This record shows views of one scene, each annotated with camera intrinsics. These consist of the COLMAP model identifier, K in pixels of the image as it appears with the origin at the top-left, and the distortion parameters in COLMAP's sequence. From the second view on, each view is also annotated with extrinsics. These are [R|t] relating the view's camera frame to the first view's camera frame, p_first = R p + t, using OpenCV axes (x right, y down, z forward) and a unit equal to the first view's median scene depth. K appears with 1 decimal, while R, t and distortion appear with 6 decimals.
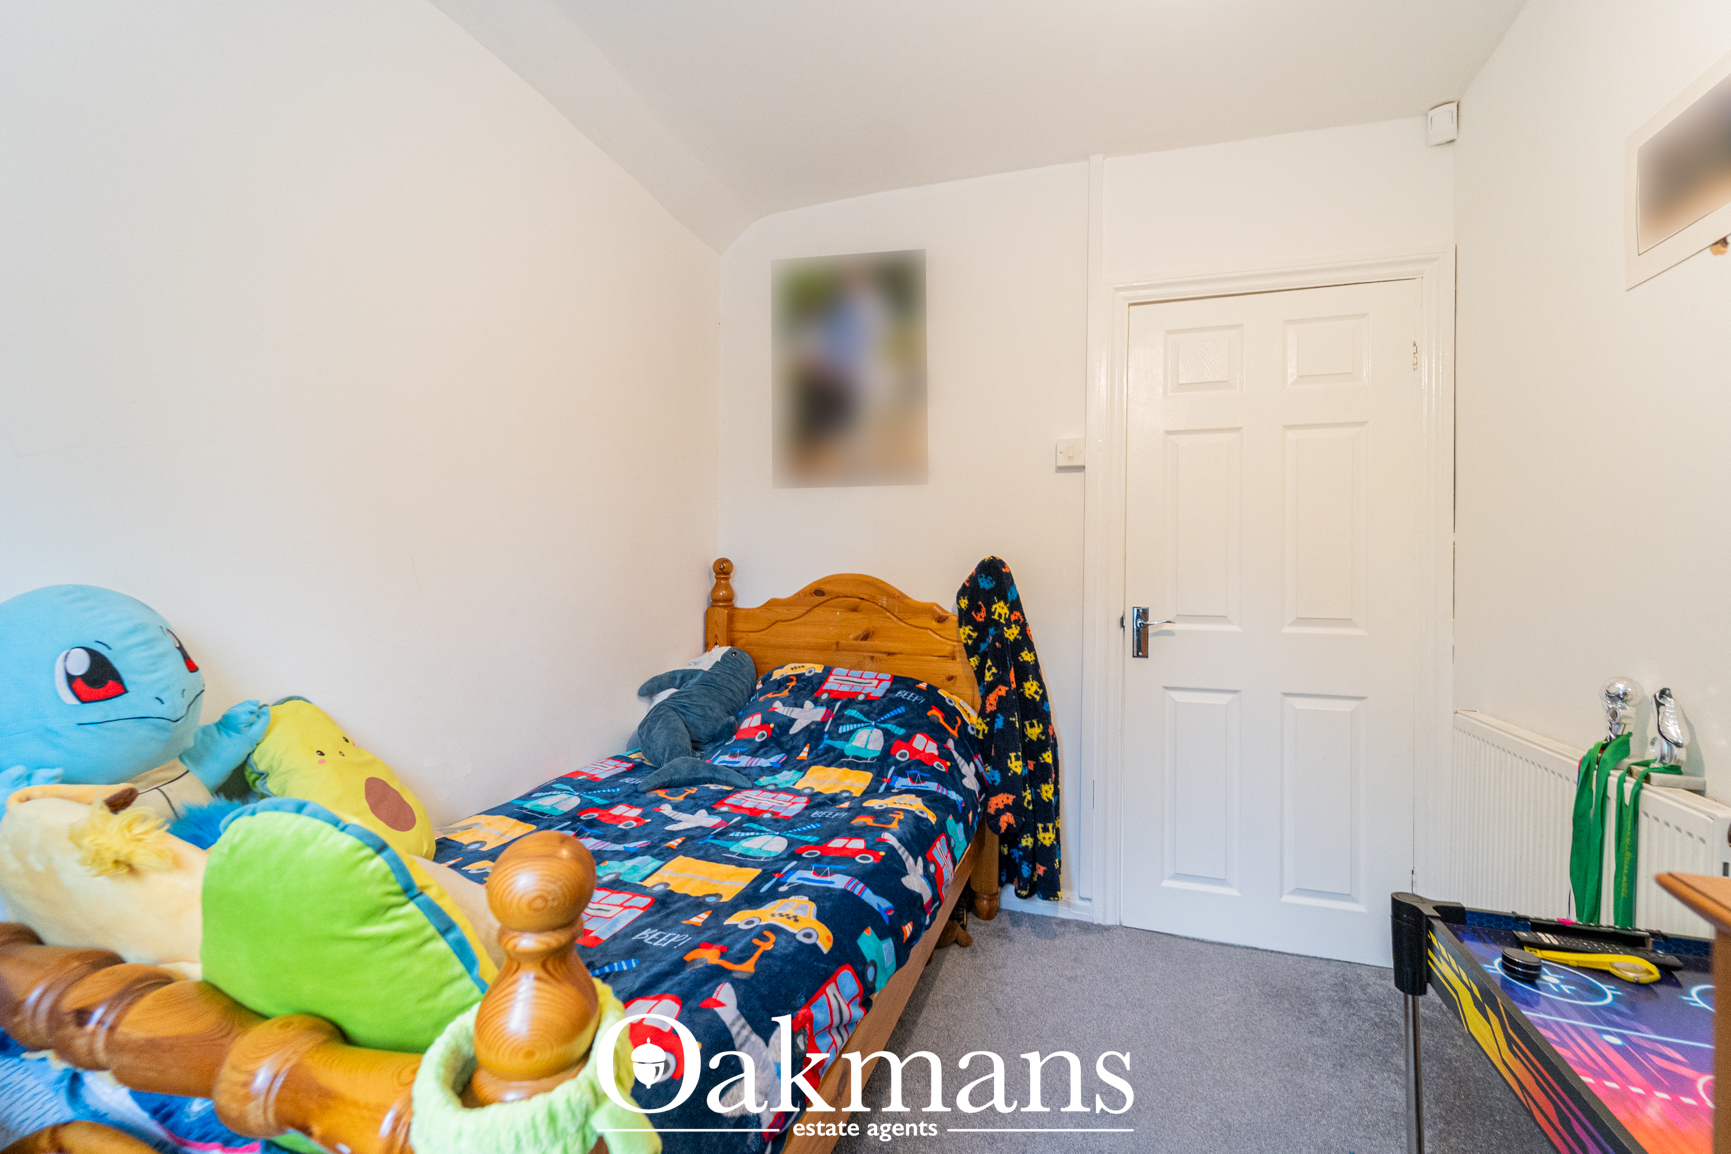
lens RADIAL K [[704.4, 0, 861.7], [0, 704.4, 566.2], [0, 0, 1]] dist [0.007563, -0.003687]
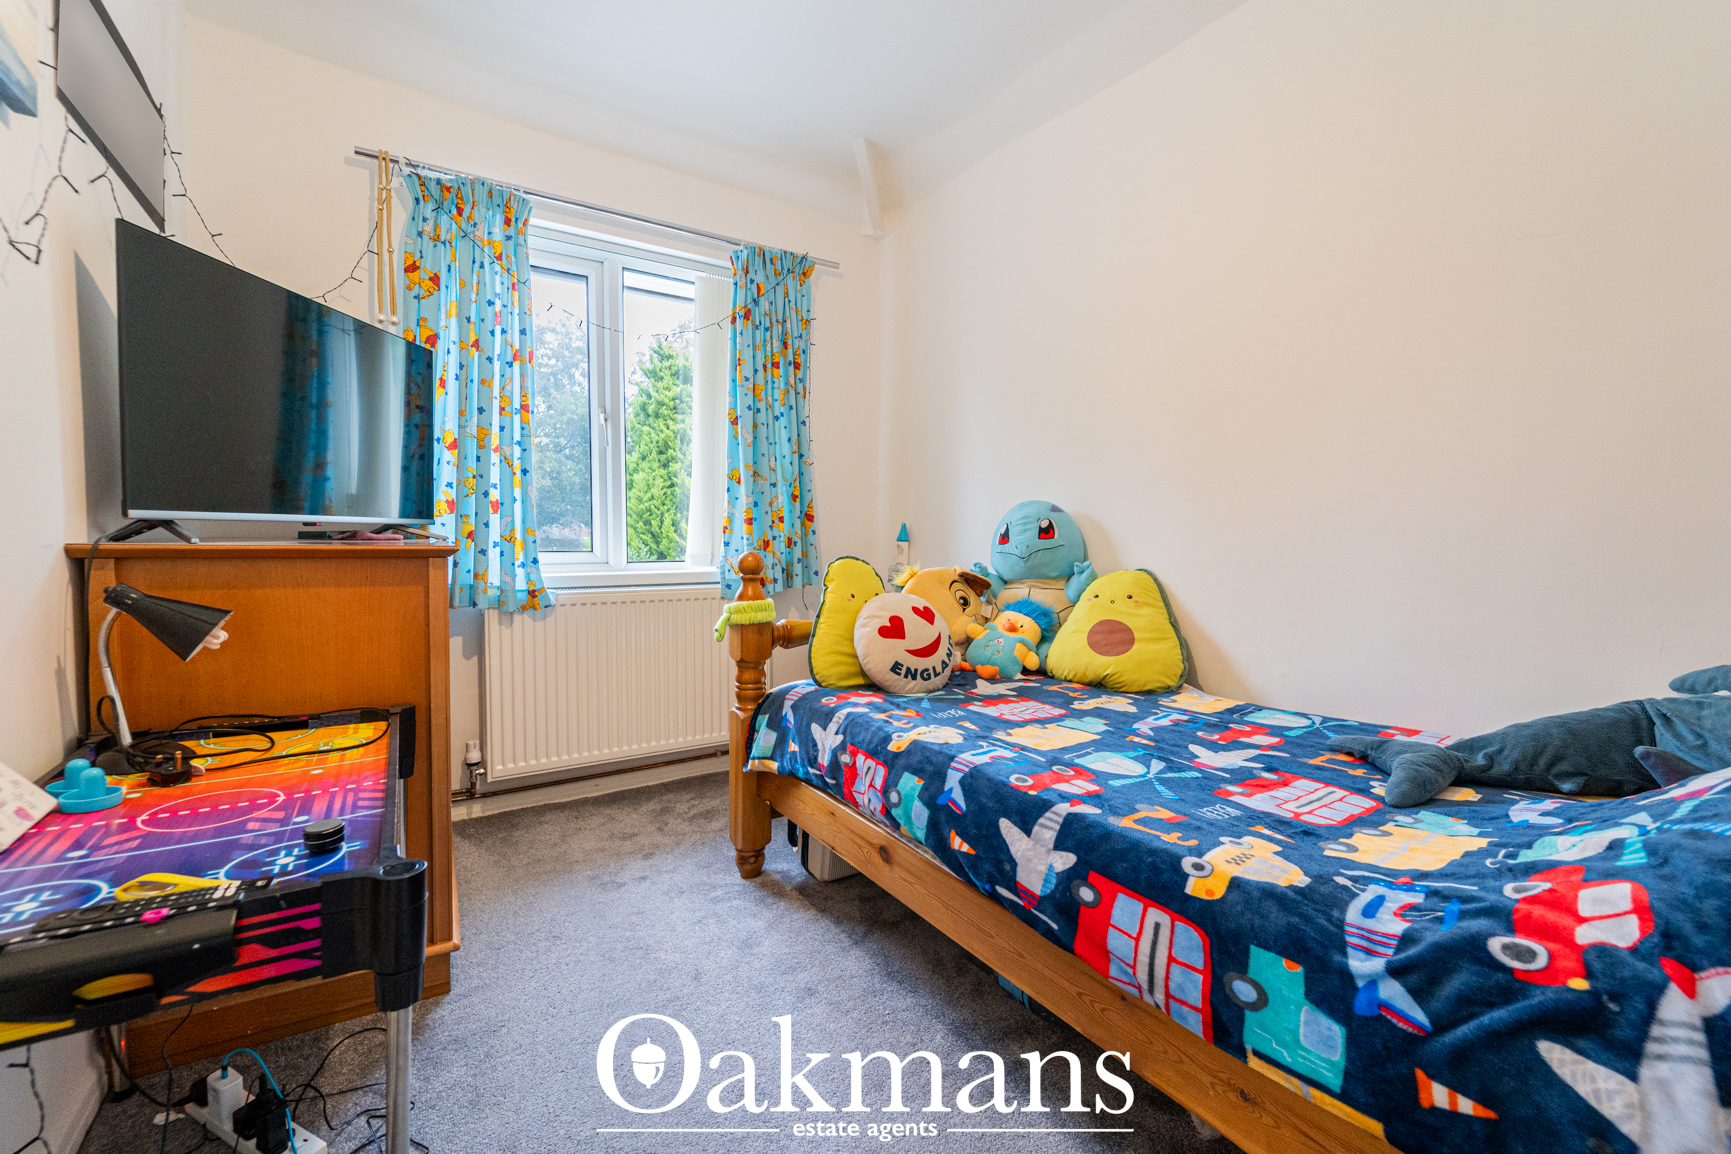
lens RADIAL K [[704.4, 0, 861.7], [0, 704.4, 566.2], [0, 0, 1]] dist [0.007563, -0.003687]
pose [[-0.594443, 0.010188, -0.804073, 0.663304], [-0.010609, 0.999733, 0.020510, 0.117404], [0.804068, 0.020723, -0.594176, 1.117734]]
